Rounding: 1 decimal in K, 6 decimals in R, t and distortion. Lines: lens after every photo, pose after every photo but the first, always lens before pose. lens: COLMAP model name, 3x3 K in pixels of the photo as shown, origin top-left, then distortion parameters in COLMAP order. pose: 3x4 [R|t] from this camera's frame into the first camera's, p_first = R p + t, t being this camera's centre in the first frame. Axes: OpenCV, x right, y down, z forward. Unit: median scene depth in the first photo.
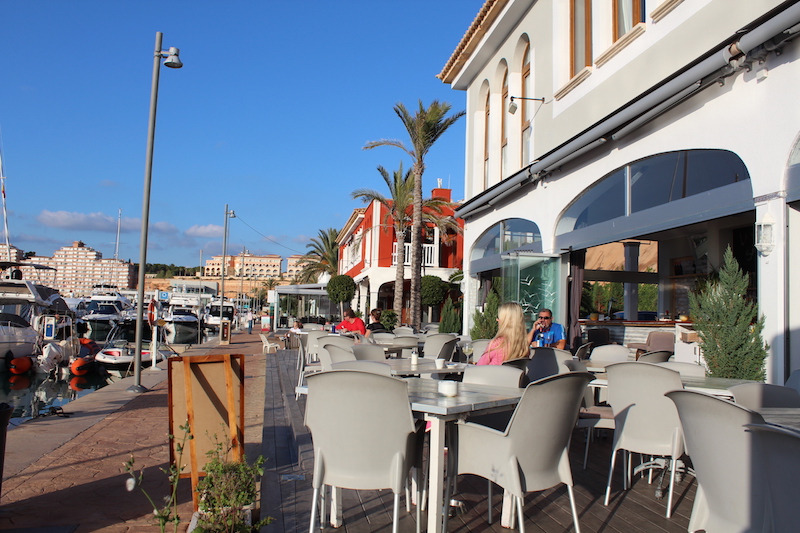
lens RADIAL K [[693.7, 0, 400.0], [0, 693.7, 266.5], [0, 0, 1]] dist [-0.162820, 0.192258]
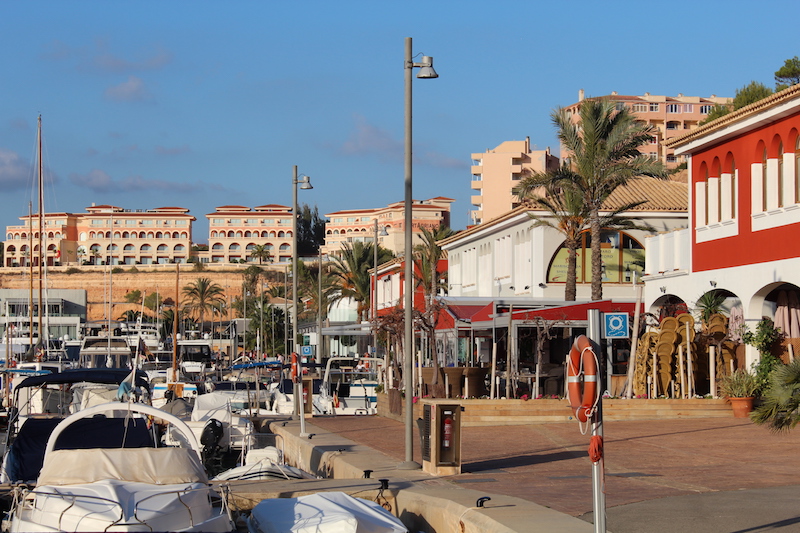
lens RADIAL K [[2020.9, 0, 402.2], [0, 2020.9, 225.9], [0, 0, 1]] dist [0.110546, 0.407869]
pose [[0.998285, -0.034862, -0.047027, 0.009251], [0.035433, 0.999307, 0.011363, -0.015107], [0.046599, -0.013010, 0.998829, -0.197710]]
